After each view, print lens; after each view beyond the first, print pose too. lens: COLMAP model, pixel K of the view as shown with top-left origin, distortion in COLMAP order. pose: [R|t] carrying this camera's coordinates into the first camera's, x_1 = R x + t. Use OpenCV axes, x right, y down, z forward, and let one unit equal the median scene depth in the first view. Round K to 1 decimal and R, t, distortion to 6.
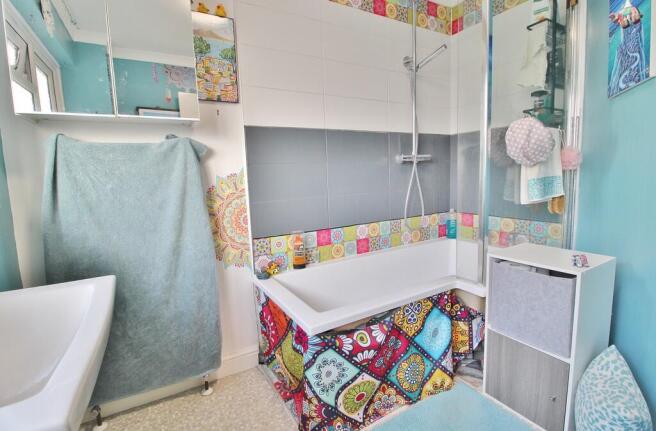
lens RADIAL K [[304.0, 0, 328.3], [0, 304.0, 215.2], [0, 0, 1]] dist [-0.008276, -0.003170]
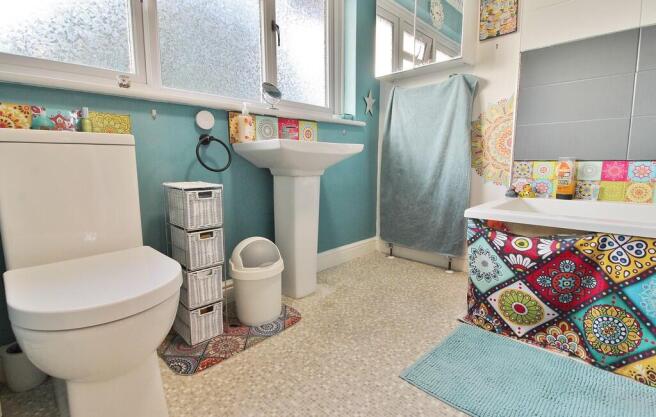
lens RADIAL K [[310.0, 0, 330.4], [0, 310.0, 205.7], [0, 0, 1]] dist [-0.014910, -0.002397]
pose [[0.286779, 0.168082, -0.943136, 0.743008], [-0.117799, 0.983204, 0.139403, 0.192065], [0.950727, 0.071123, 0.301762, 0.091437]]
